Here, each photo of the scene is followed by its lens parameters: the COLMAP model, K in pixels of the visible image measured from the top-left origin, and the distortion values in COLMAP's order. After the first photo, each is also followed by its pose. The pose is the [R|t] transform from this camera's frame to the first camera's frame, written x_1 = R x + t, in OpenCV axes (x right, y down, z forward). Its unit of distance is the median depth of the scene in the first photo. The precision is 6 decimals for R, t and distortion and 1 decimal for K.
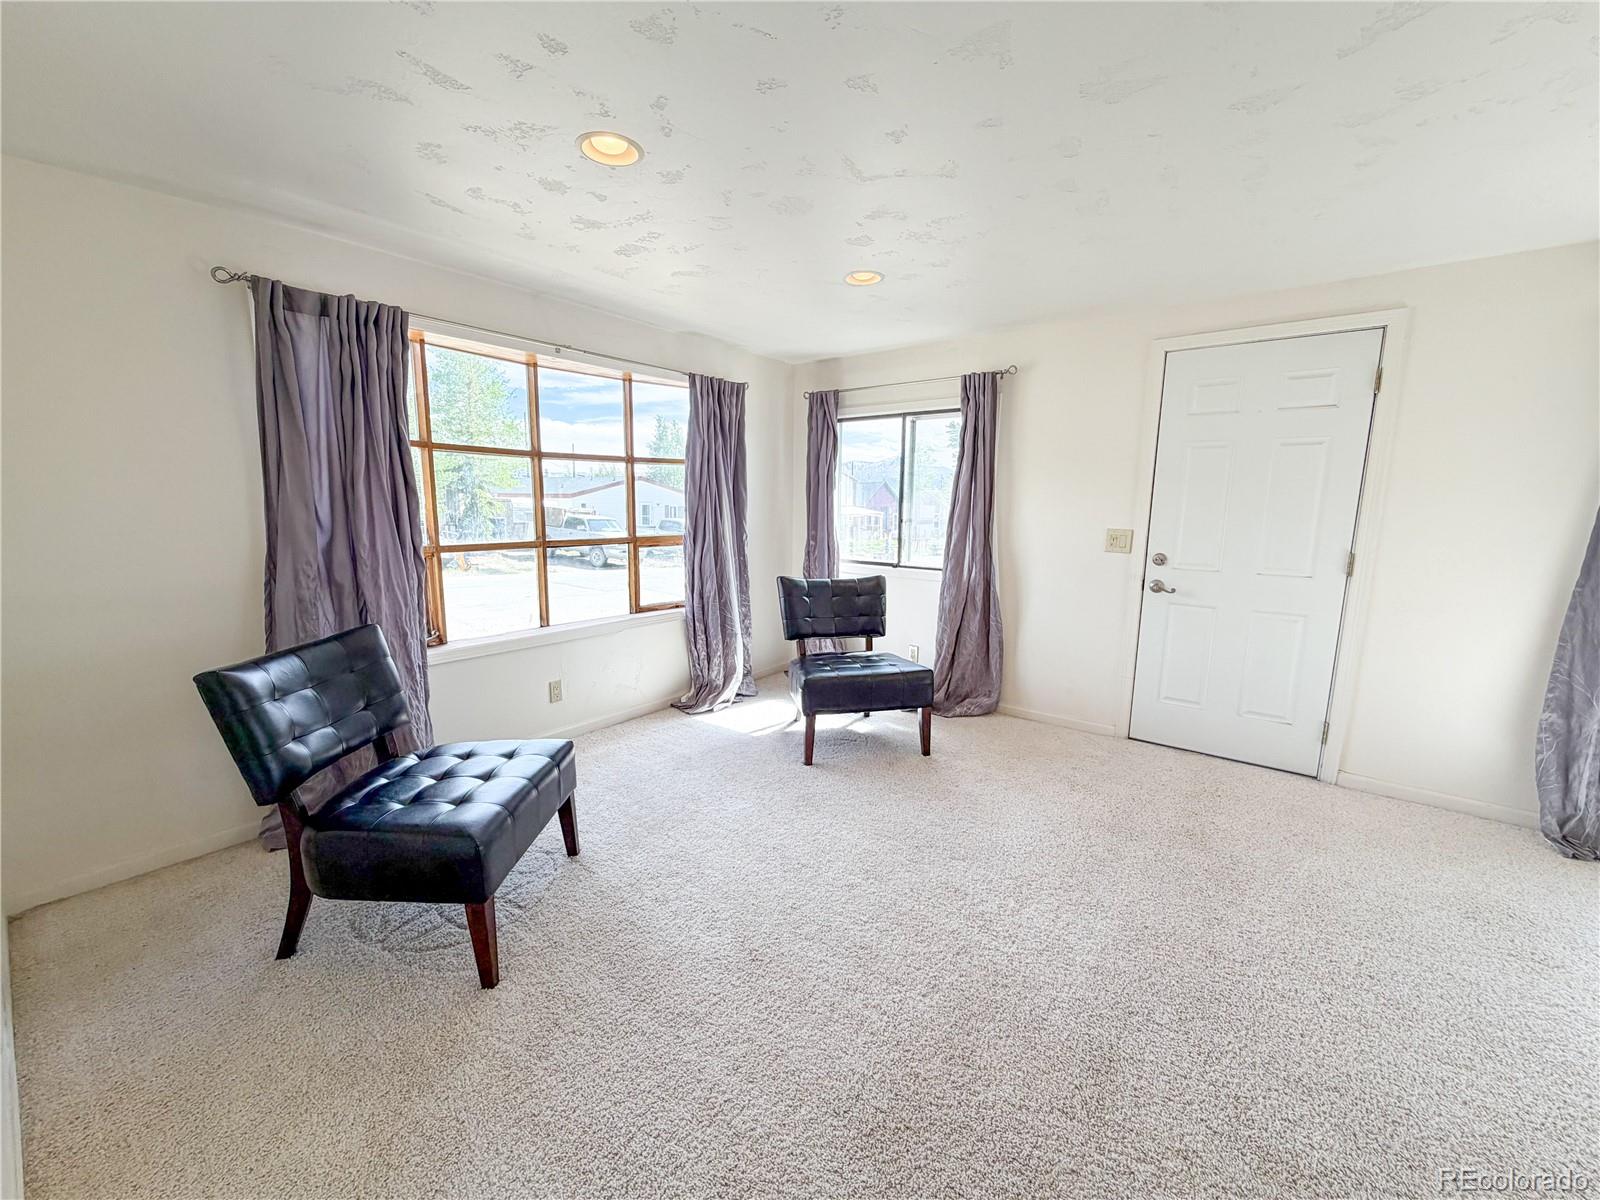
lens RADIAL K [[637.3, 0, 796.2], [0, 637.3, 601.2], [0, 0, 1]] dist [-0.000192, -0.000045]
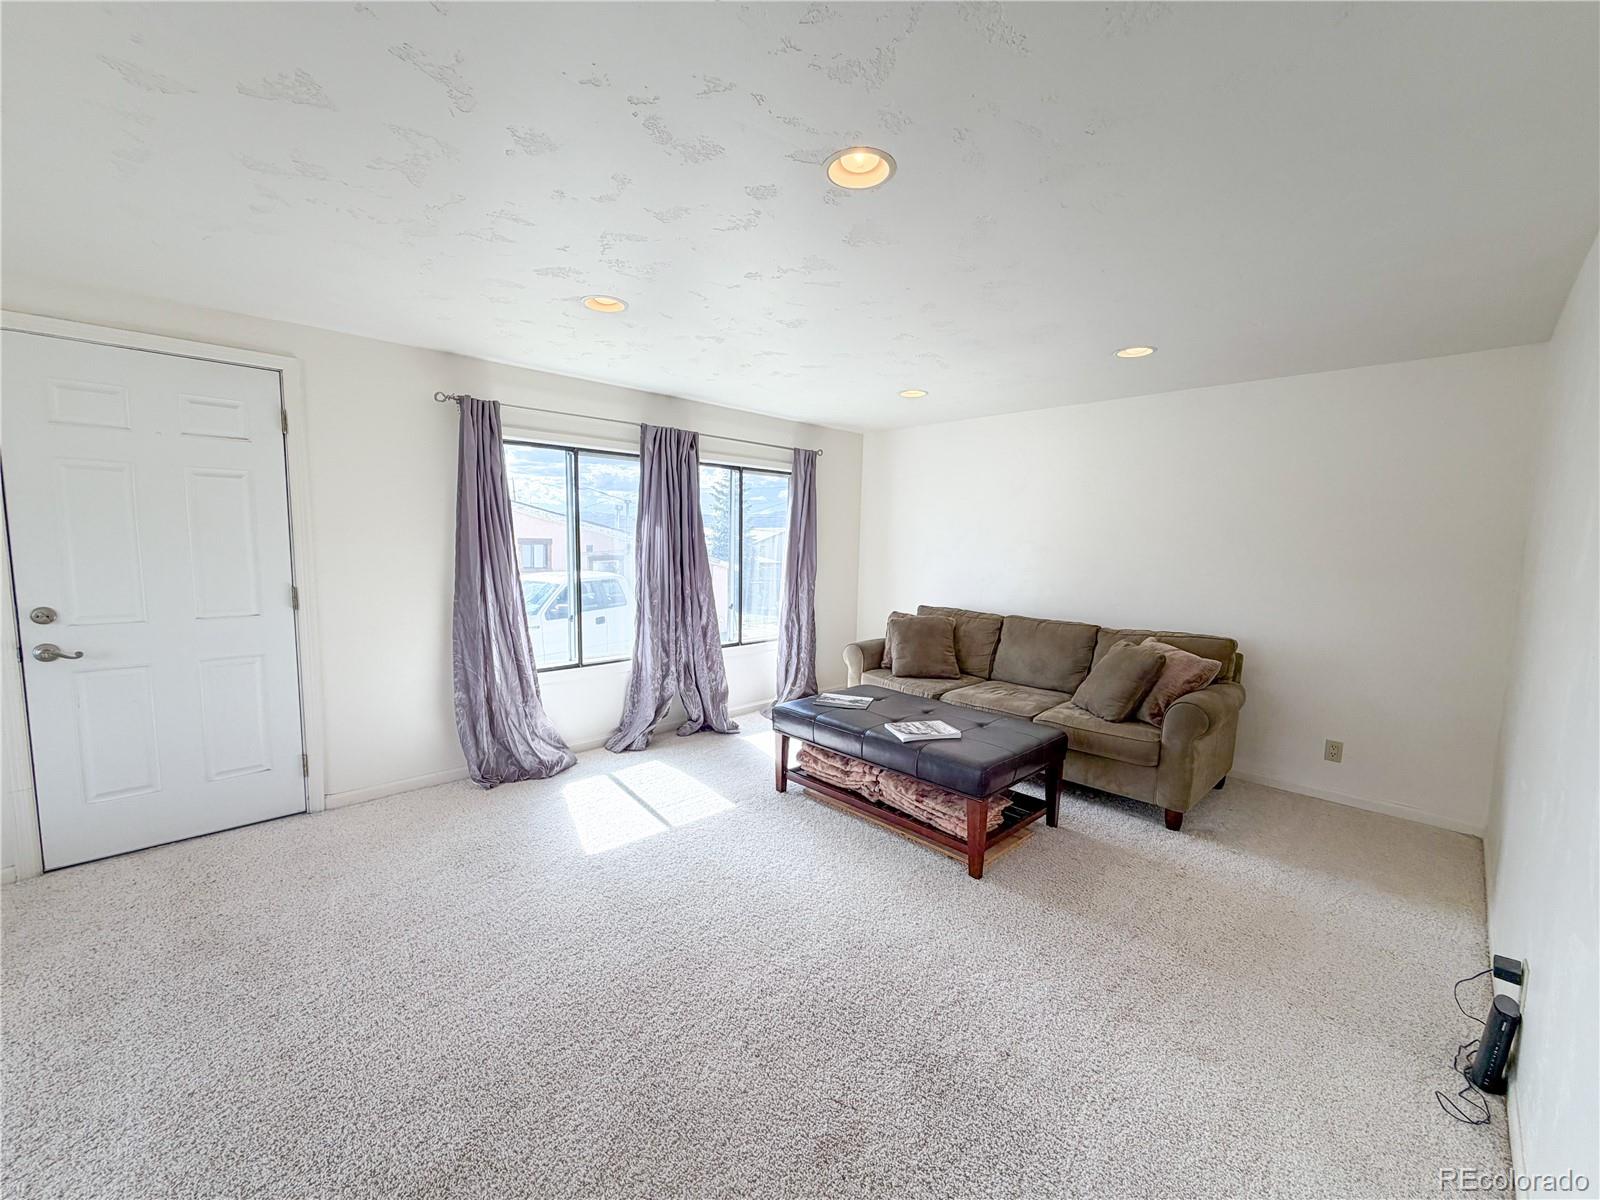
lens RADIAL K [[638.2, 0, 795.9], [0, 638.2, 601.9], [0, 0, 1]] dist [0.001325, 0.000003]
pose [[0.130601, -0.106050, 0.985747, -0.028290], [0.142678, 0.985924, 0.087165, -0.020181], [-0.981115, 0.129260, 0.143893, 0.049787]]
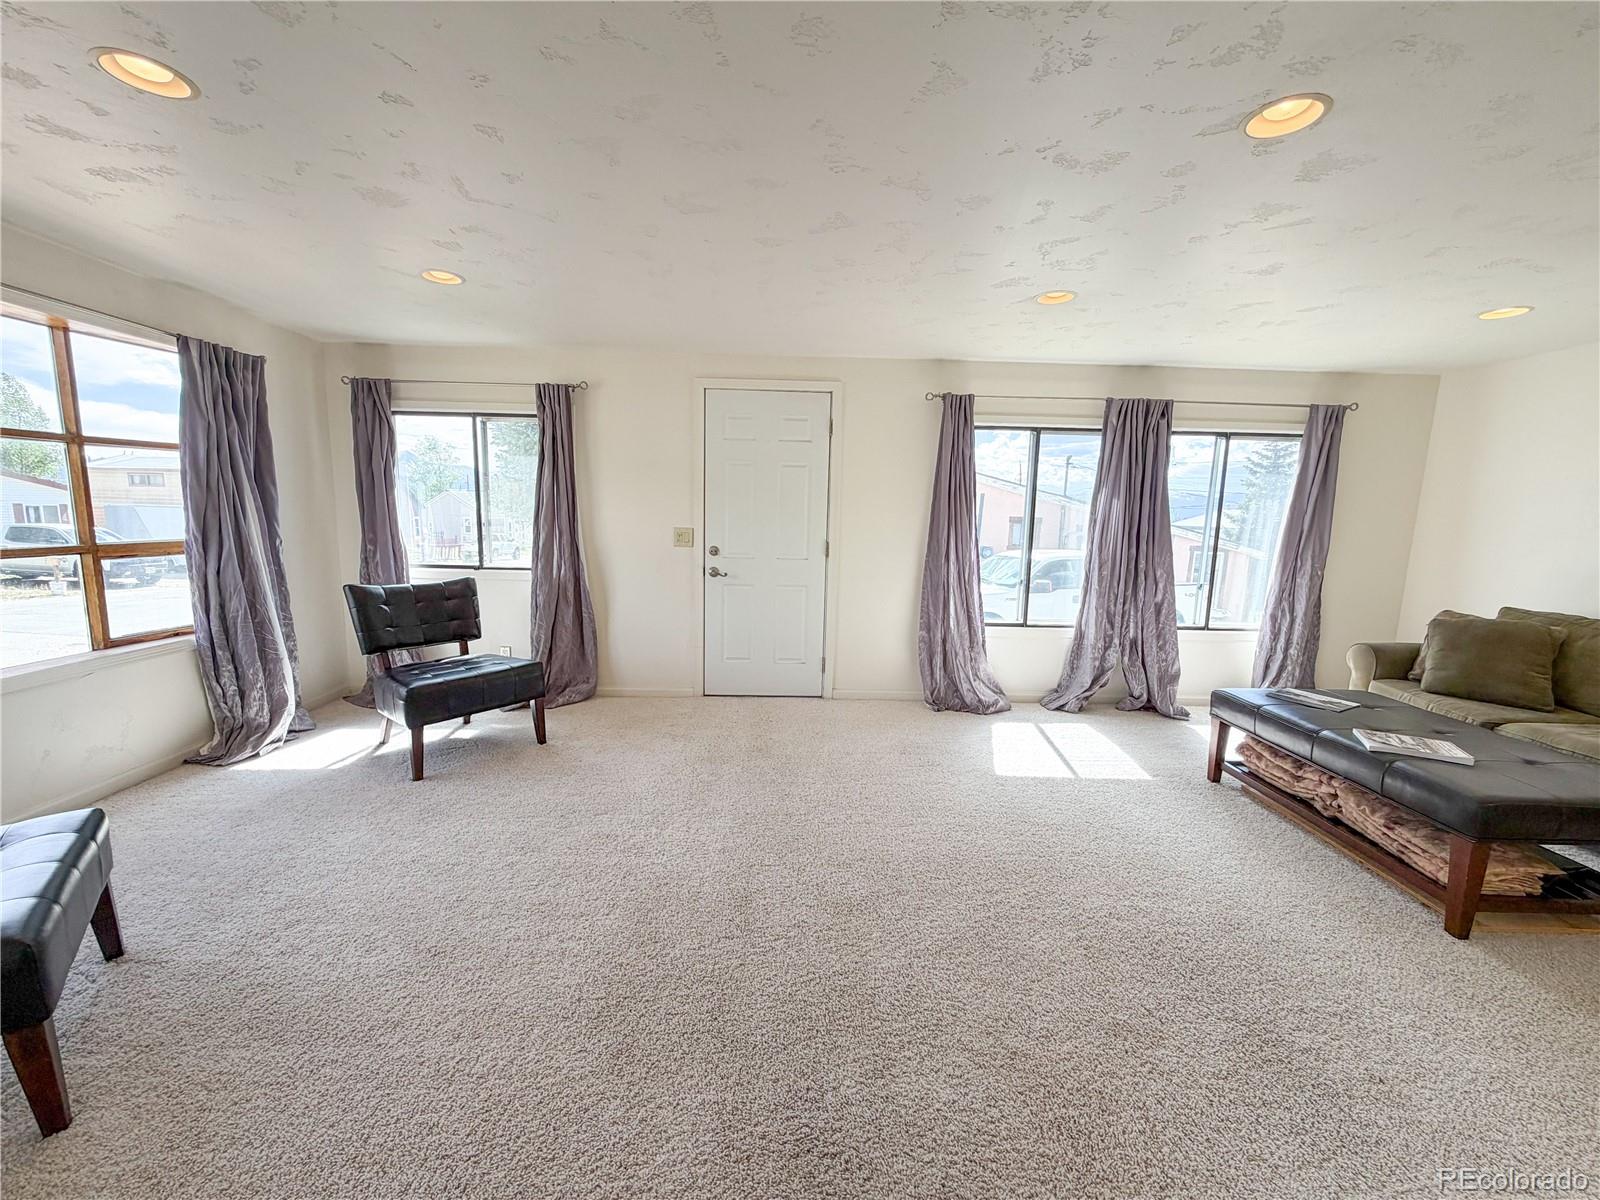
lens RADIAL K [[638.2, 0, 795.9], [0, 638.2, 601.9], [0, 0, 1]] dist [0.001325, 0.000003]
pose [[0.769230, -0.083301, 0.633519, -0.107982], [0.086336, 0.995924, 0.026122, 0.014988], [-0.633113, 0.034602, 0.773286, -0.077978]]
